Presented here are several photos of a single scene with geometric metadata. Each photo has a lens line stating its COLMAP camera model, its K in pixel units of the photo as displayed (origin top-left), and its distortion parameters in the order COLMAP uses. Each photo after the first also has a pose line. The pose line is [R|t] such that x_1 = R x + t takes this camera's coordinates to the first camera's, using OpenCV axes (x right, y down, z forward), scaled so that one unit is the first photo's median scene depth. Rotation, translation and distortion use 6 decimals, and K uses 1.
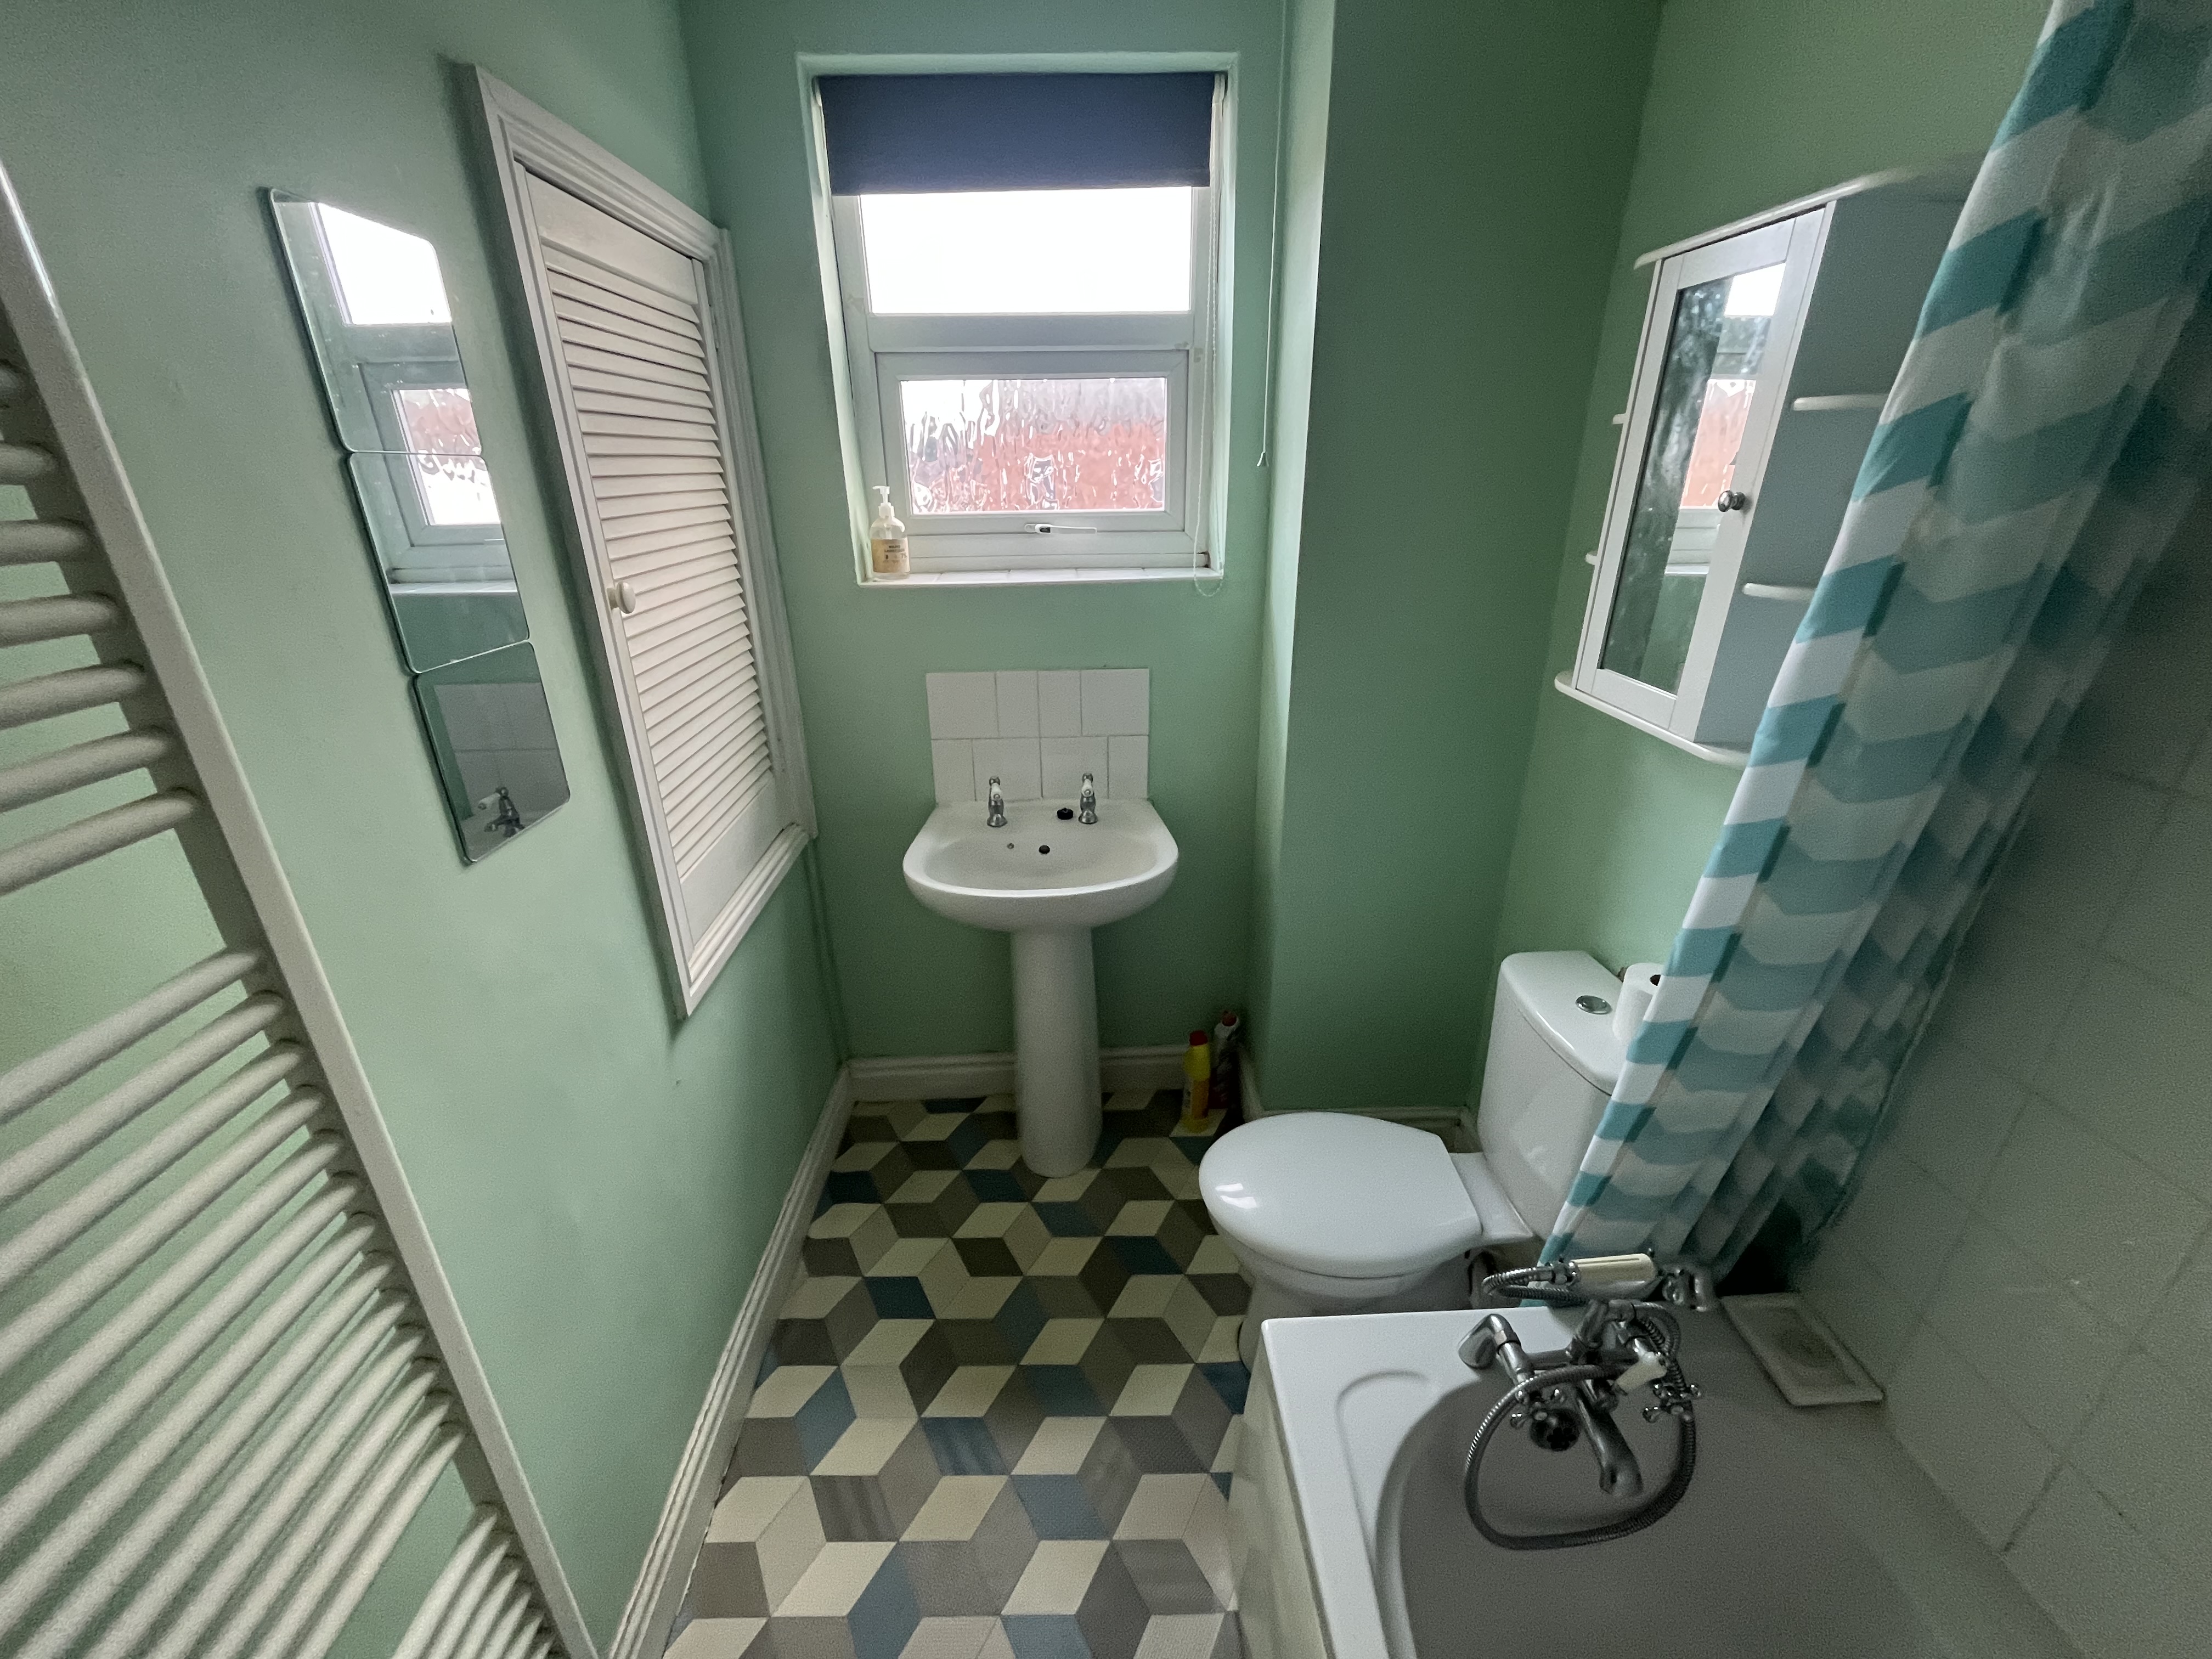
lens RADIAL K [[893.6, 0, 1105.2], [0, 893.6, 831.8], [0, 0, 1]] dist [-0.002454, -0.000175]
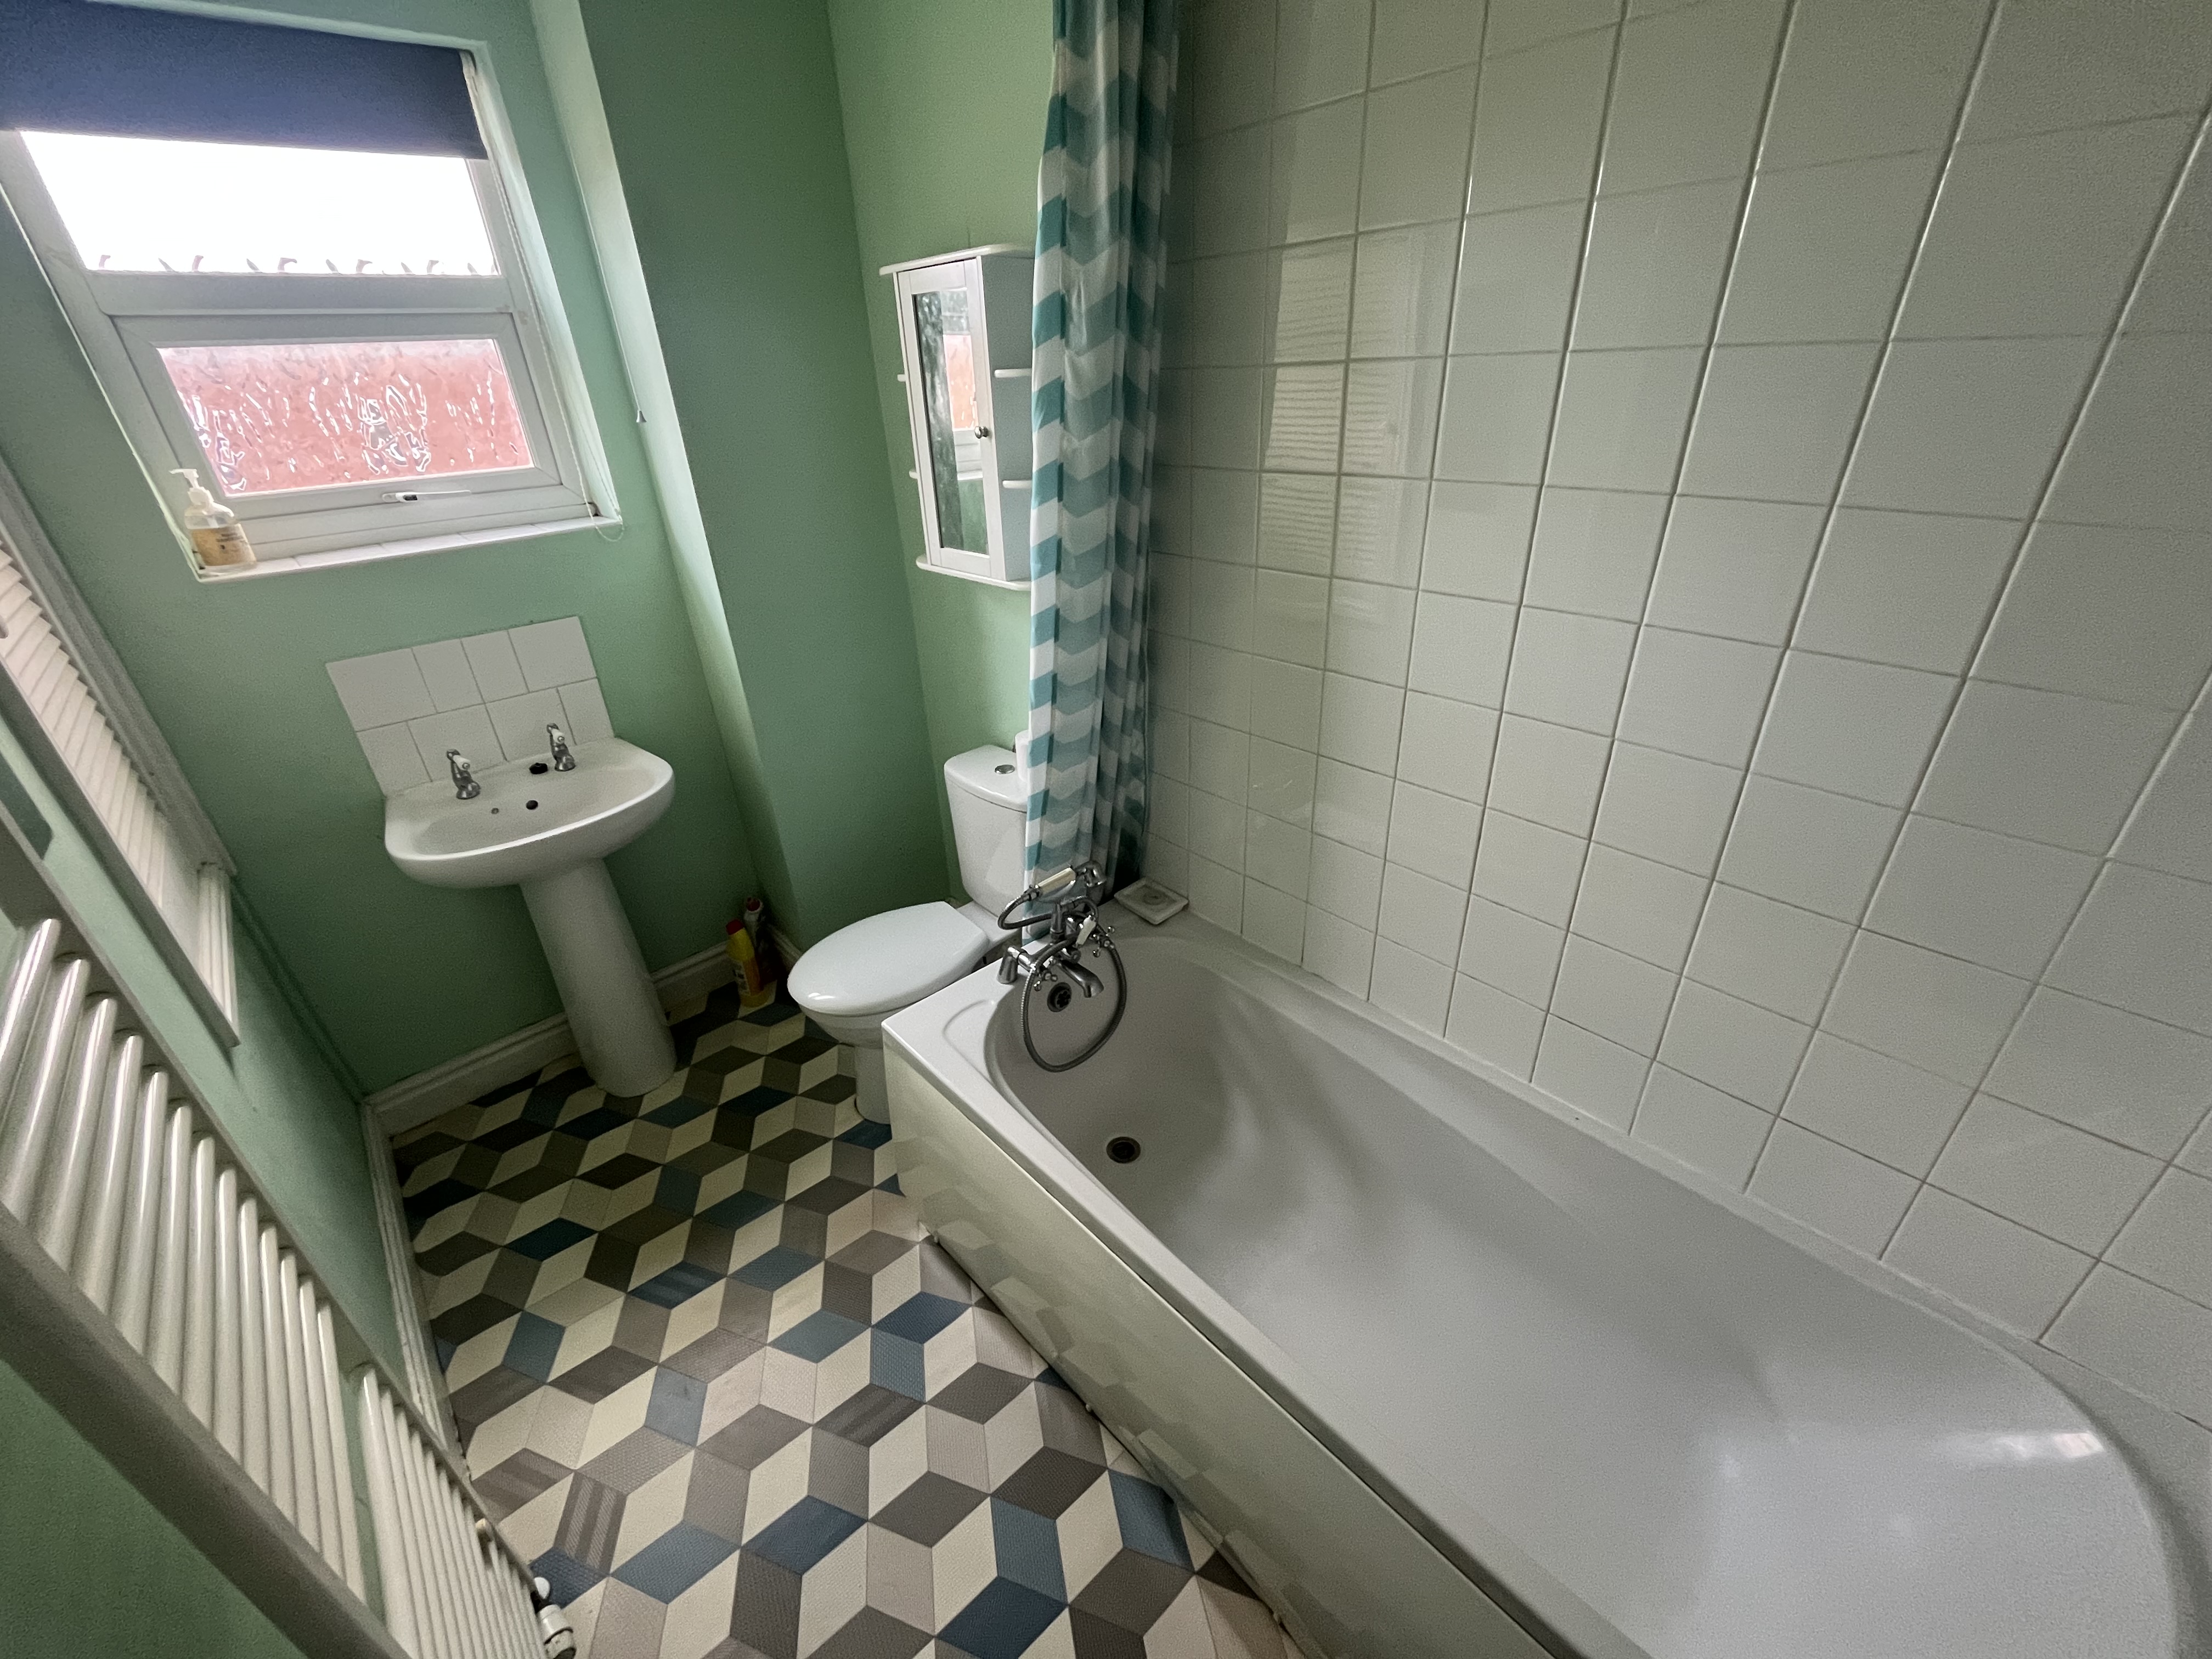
lens RADIAL K [[893.6, 0, 1097.7], [0, 893.6, 832.3], [0, 0, 1]] dist [-0.002454, -0.000175]
pose [[0.764072, -0.320220, 0.560048, -0.193336], [0.279194, 0.946740, 0.160416, 0.082623], [-0.581588, 0.033793, 0.812781, -0.288654]]
